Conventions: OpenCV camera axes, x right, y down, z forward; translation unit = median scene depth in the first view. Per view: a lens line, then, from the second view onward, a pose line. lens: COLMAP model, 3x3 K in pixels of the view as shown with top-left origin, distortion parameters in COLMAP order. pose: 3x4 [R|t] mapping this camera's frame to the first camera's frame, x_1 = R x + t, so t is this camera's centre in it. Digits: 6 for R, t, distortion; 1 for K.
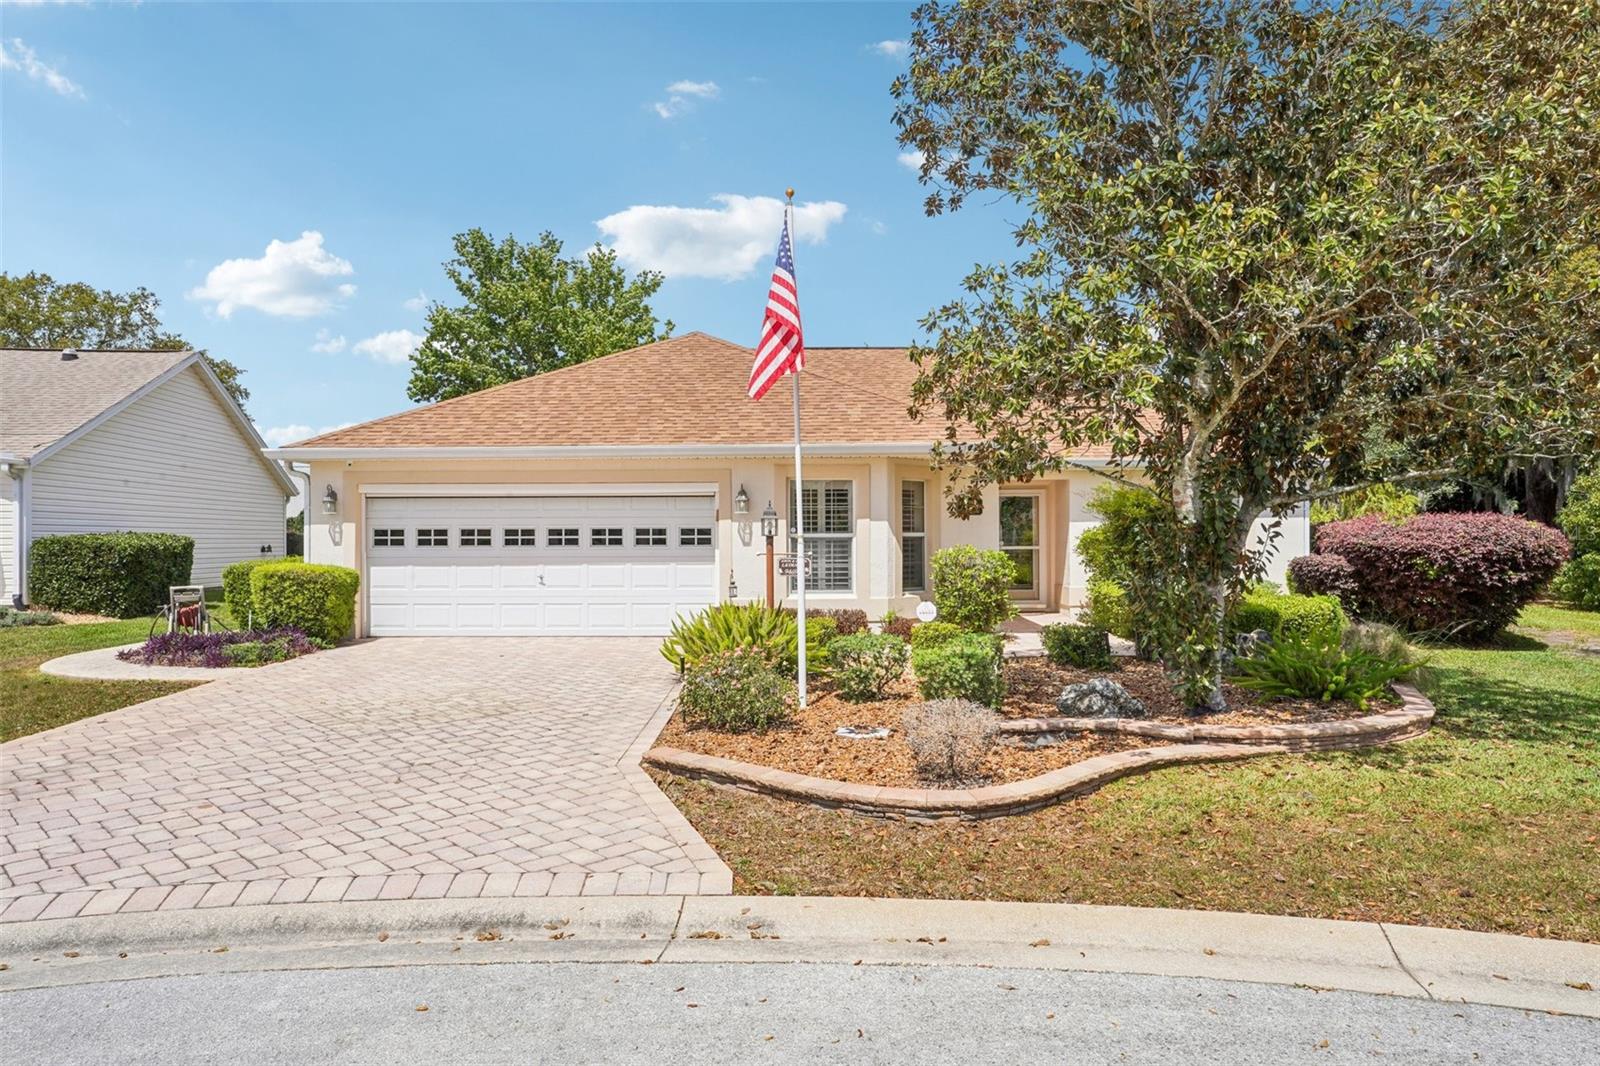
lens RADIAL K [[1030.9, 0, 798.2], [0, 1030.9, 534.2], [0, 0, 1]] dist [-0.000469, 0.000004]
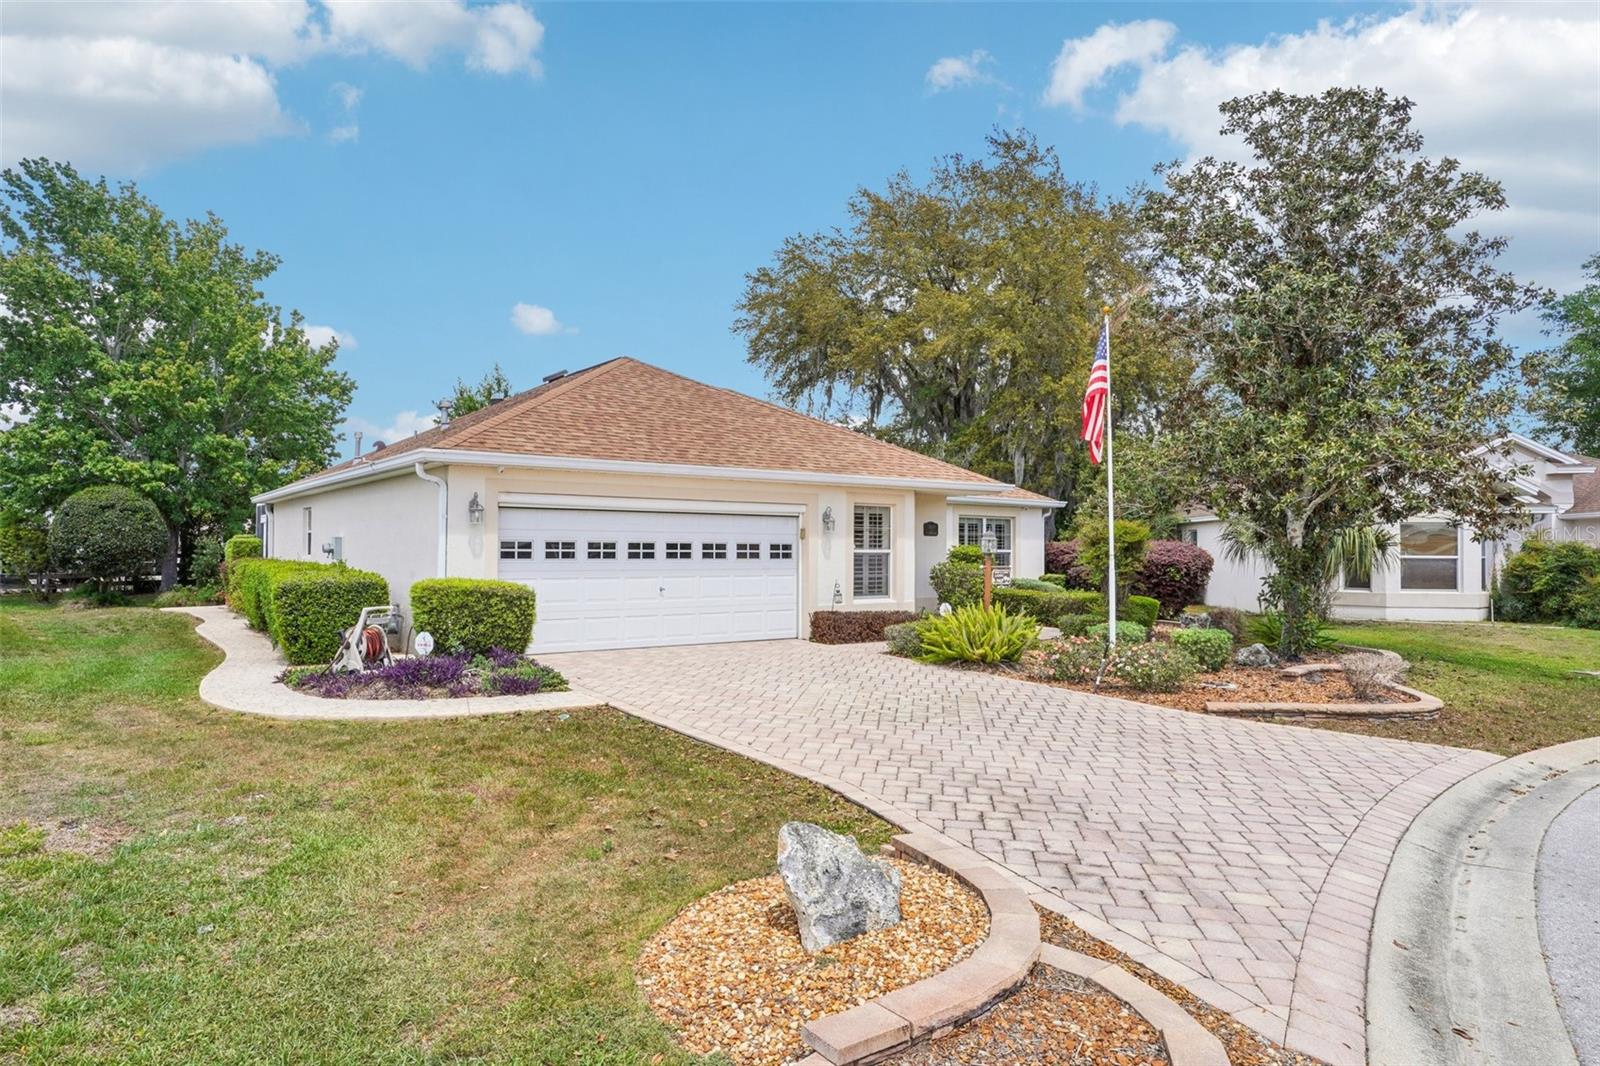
lens RADIAL K [[963.4, 0, 801.5], [0, 963.4, 538.1], [0, 0, 1]] dist [-0.002476, -0.000350]
pose [[0.803918, 0.014752, 0.594557, -0.711998], [-0.008696, 0.999877, -0.013050, 0.001547], [-0.594676, 0.005321, 0.803948, 0.134115]]
